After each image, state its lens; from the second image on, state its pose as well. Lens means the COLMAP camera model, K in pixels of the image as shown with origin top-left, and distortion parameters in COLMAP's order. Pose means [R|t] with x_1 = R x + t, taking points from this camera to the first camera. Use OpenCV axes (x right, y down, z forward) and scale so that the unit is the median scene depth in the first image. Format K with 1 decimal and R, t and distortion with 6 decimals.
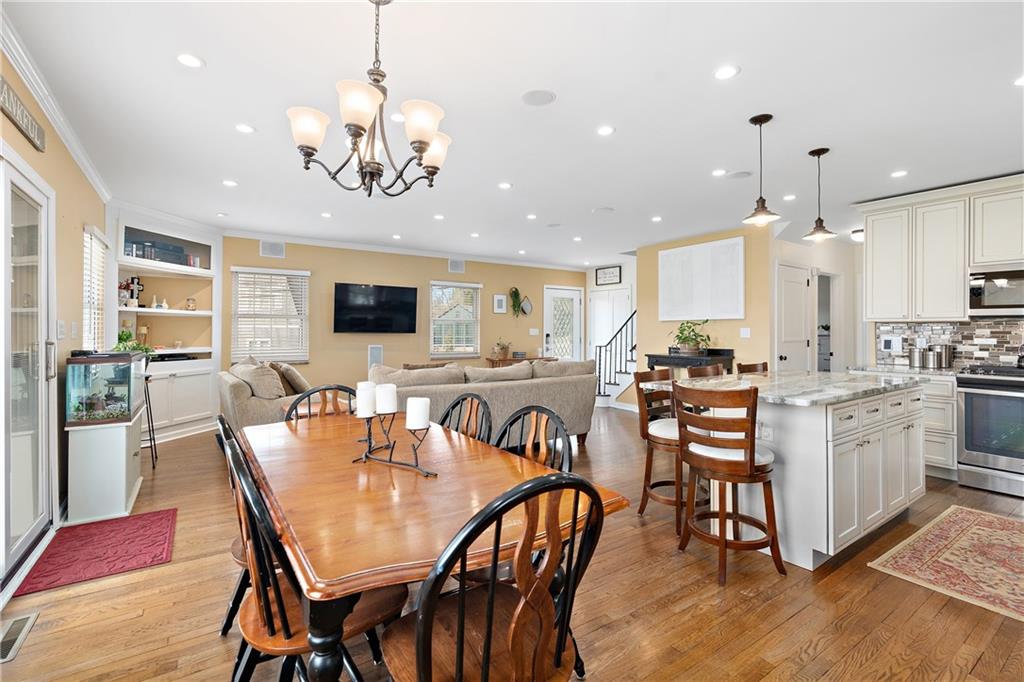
lens RADIAL K [[464.3, 0, 512.8], [0, 464.3, 330.8], [0, 0, 1]] dist [-0.007531, 0.002043]
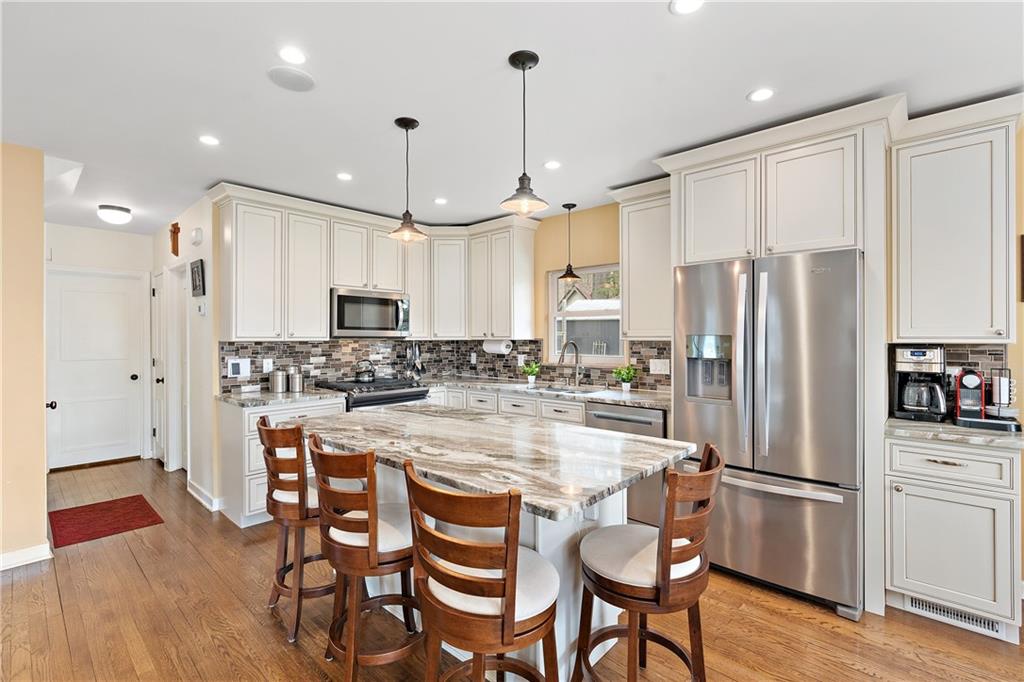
lens RADIAL K [[464.3, 0, 513.7], [0, 464.3, 335.1], [0, 0, 1]] dist [-0.007531, 0.002043]
pose [[-0.227766, 0.001660, 0.973715, -0.097124], [0.004072, 0.999991, -0.000752, -0.030142], [-0.973707, 0.003794, -0.227771, 0.798862]]
